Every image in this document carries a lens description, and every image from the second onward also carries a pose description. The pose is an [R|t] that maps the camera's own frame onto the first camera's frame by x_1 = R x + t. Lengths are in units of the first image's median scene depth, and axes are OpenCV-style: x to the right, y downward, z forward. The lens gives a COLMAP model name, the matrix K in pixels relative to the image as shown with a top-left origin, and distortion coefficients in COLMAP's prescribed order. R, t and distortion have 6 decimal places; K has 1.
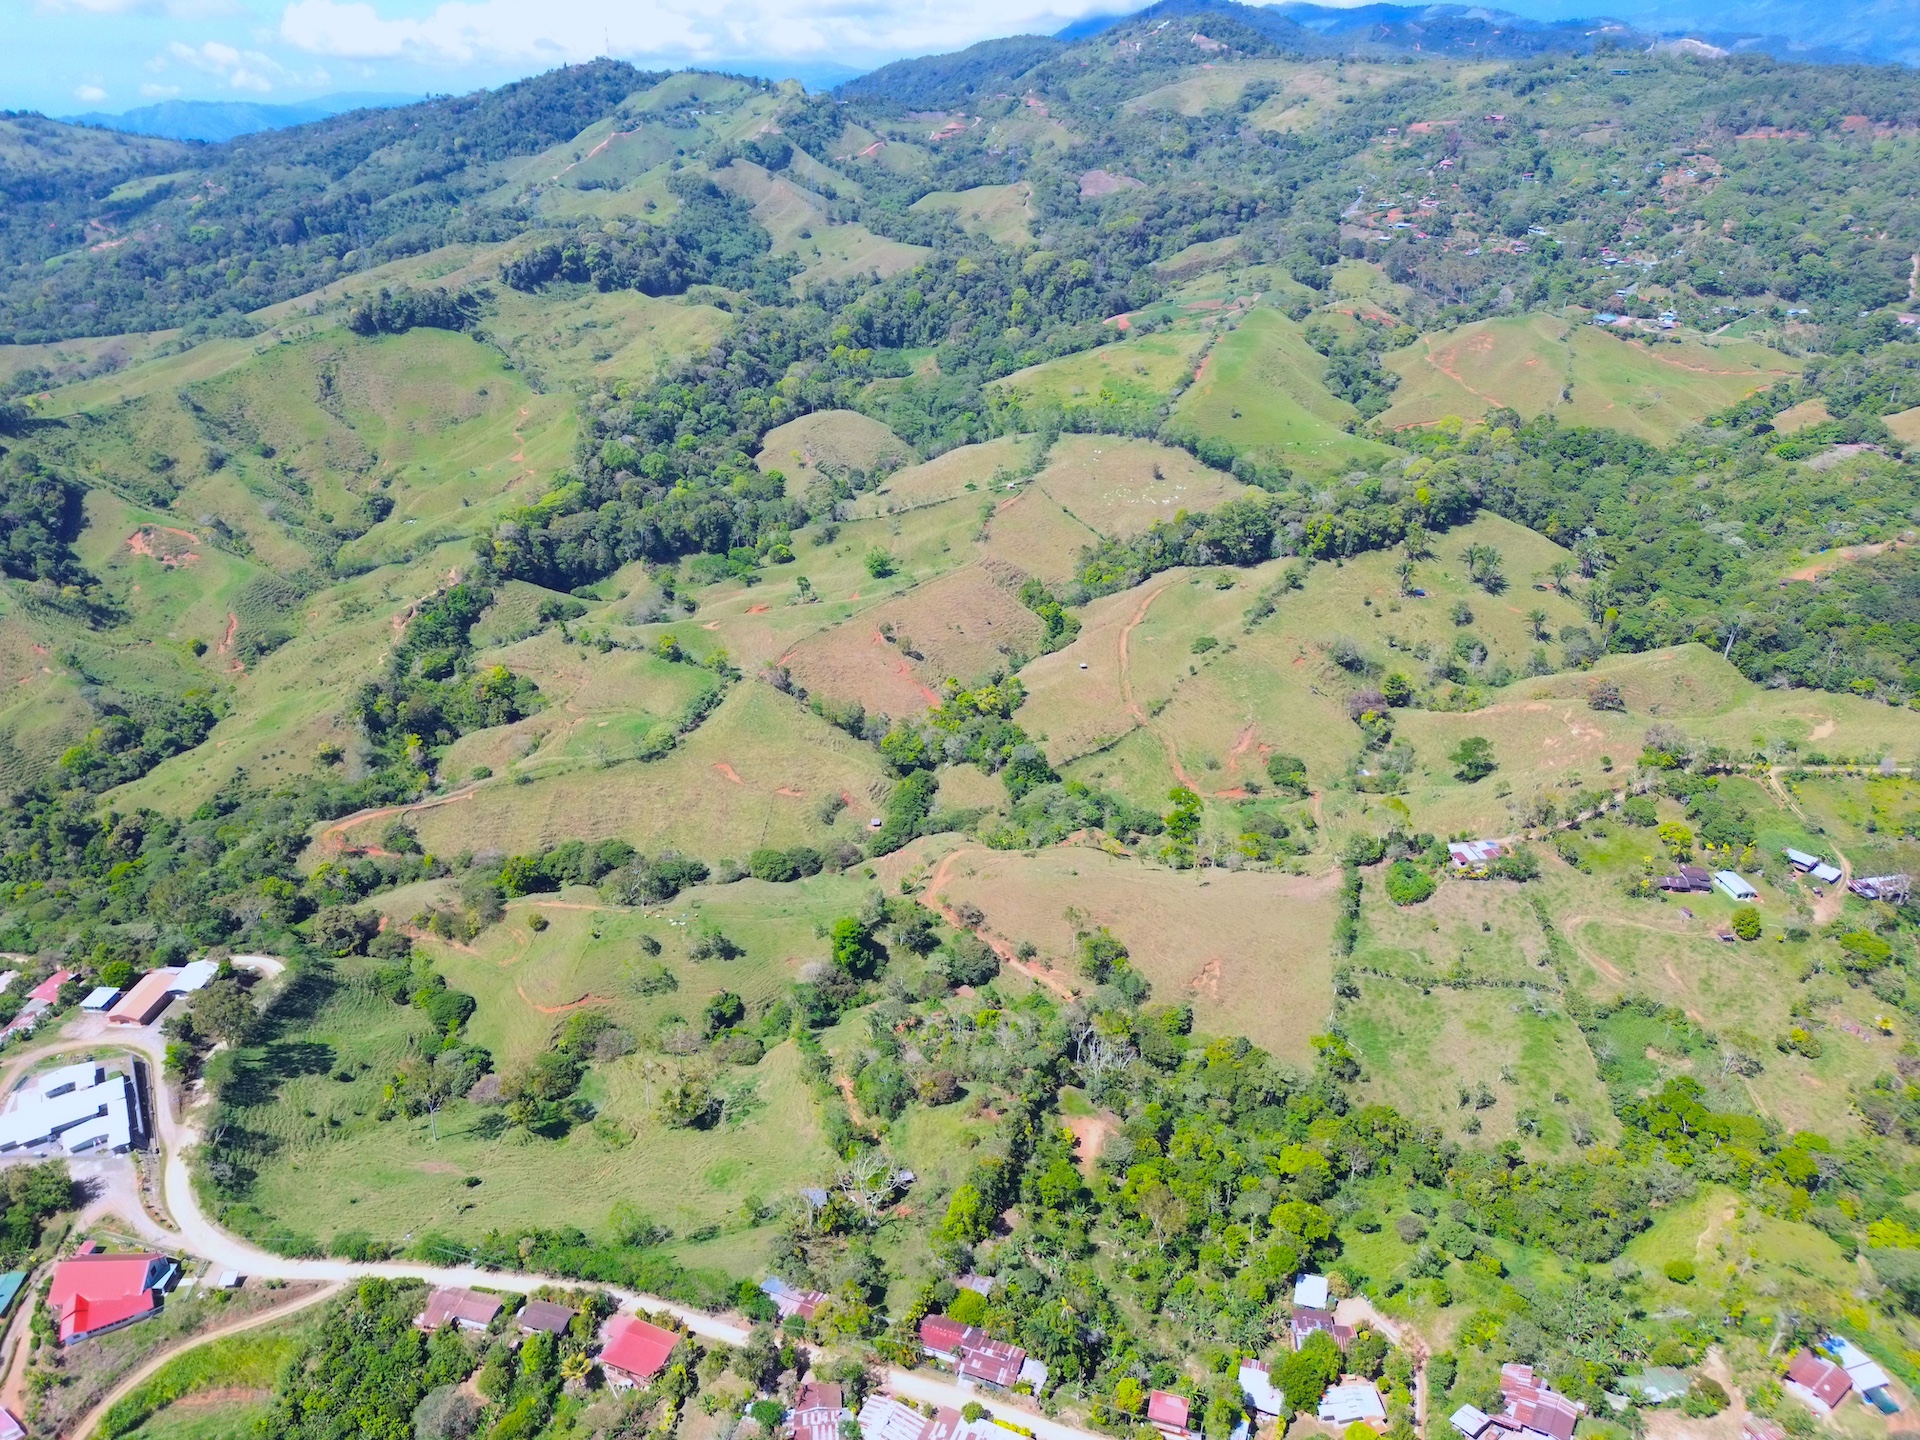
lens RADIAL K [[1365.3, 0, 960.0], [0, 1365.3, 720.0], [0, 0, 1]] dist [0.064208, -0.063665]
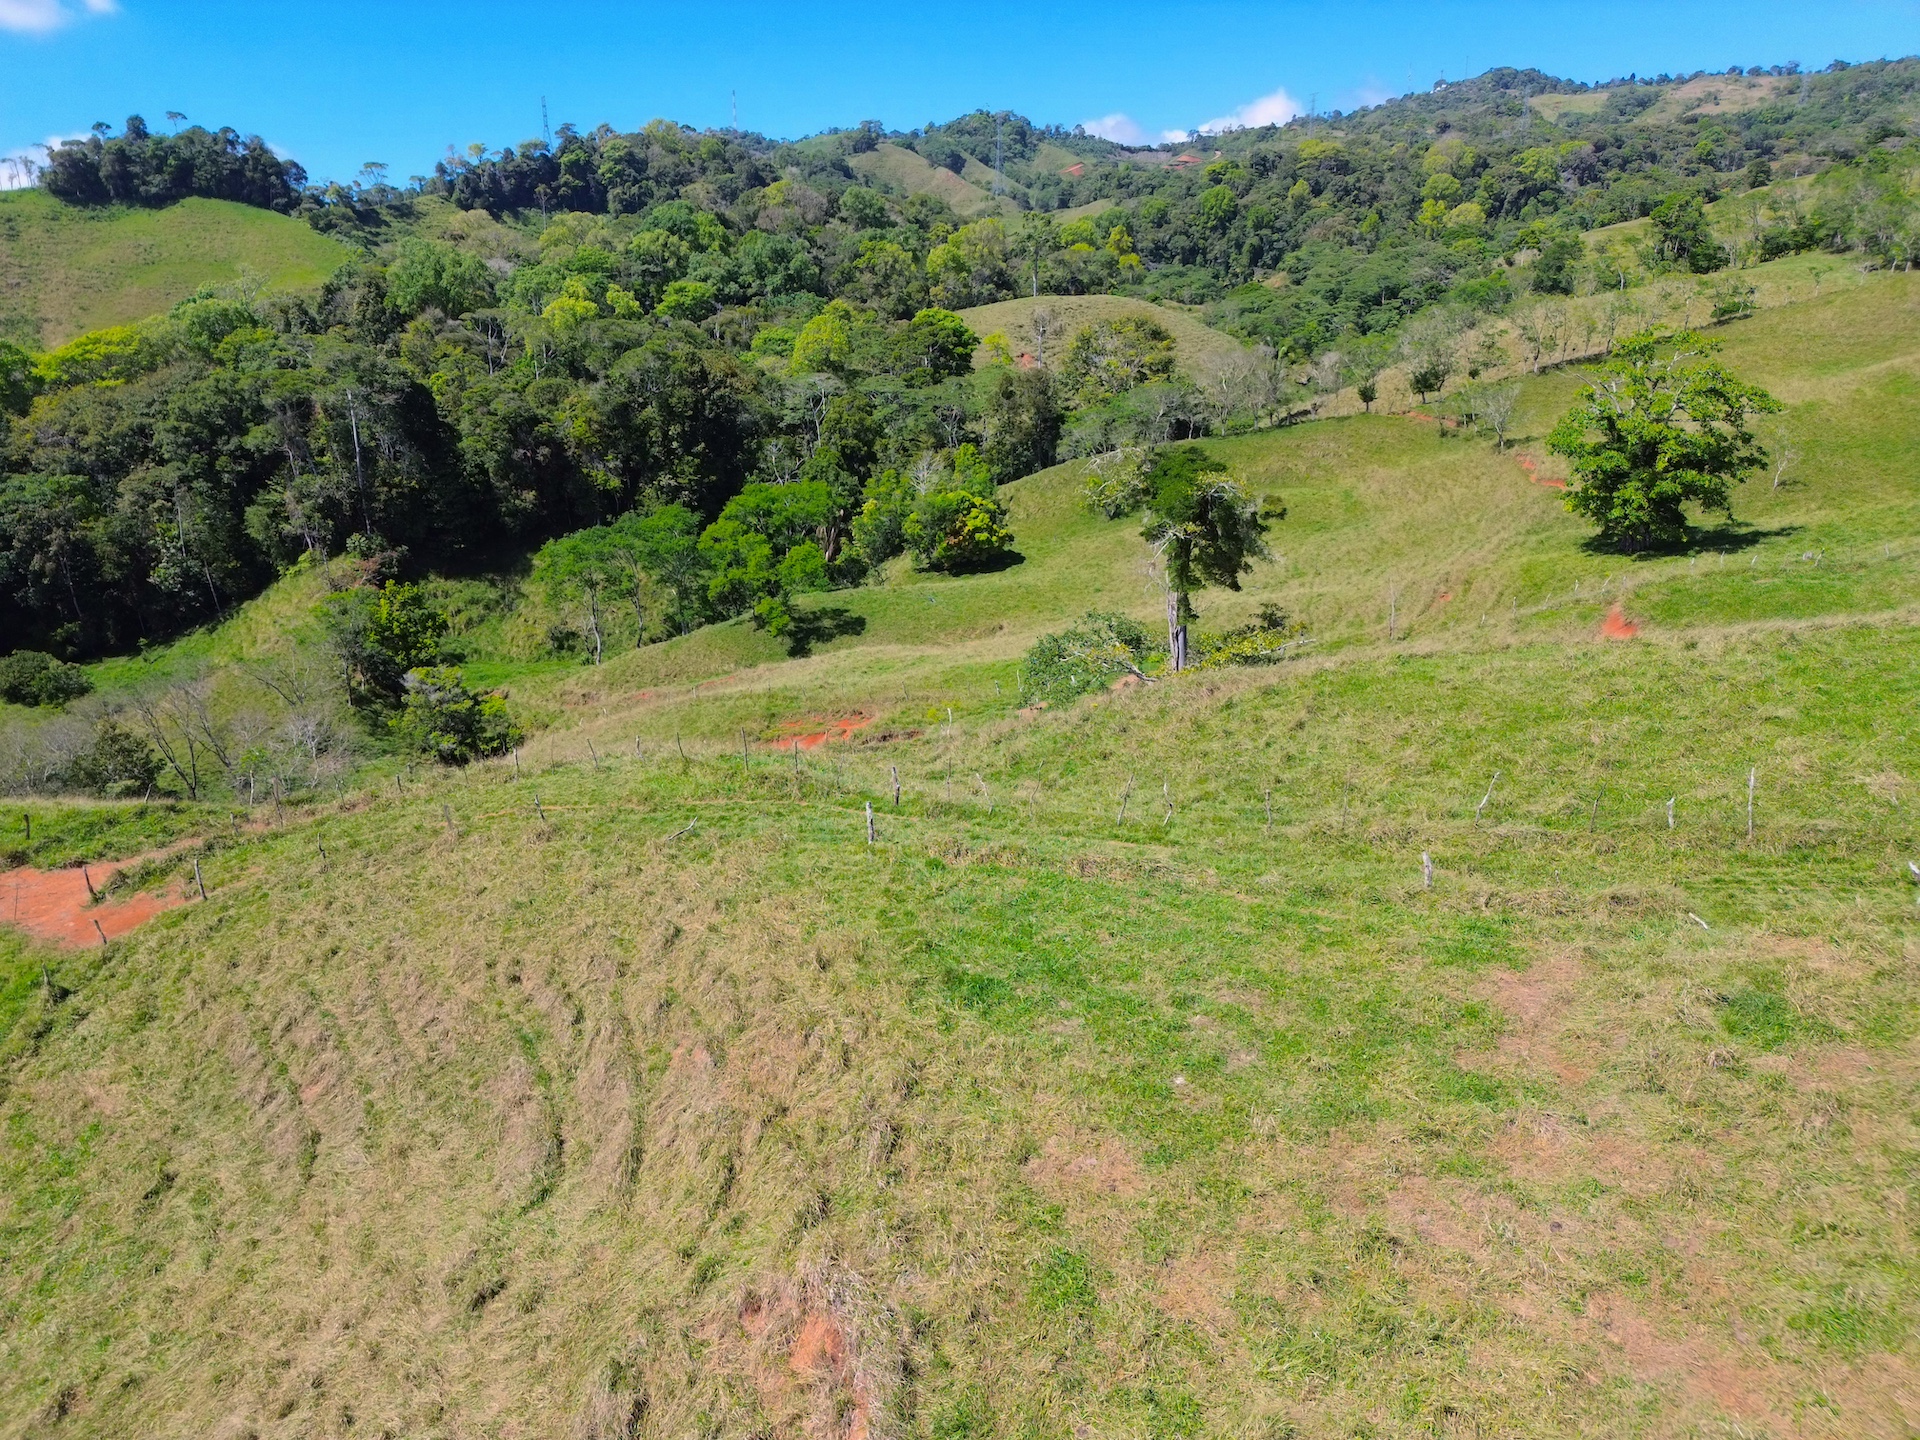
lens RADIAL K [[1365.3, 0, 960.0], [0, 1365.3, 720.0], [0, 0, 1]] dist [0.064208, -0.063665]
pose [[0.995078, 0.025483, -0.095766, -0.089868], [-0.040356, 0.986815, -0.156739, -0.046993], [0.090509, 0.159832, 0.982986, 0.648508]]
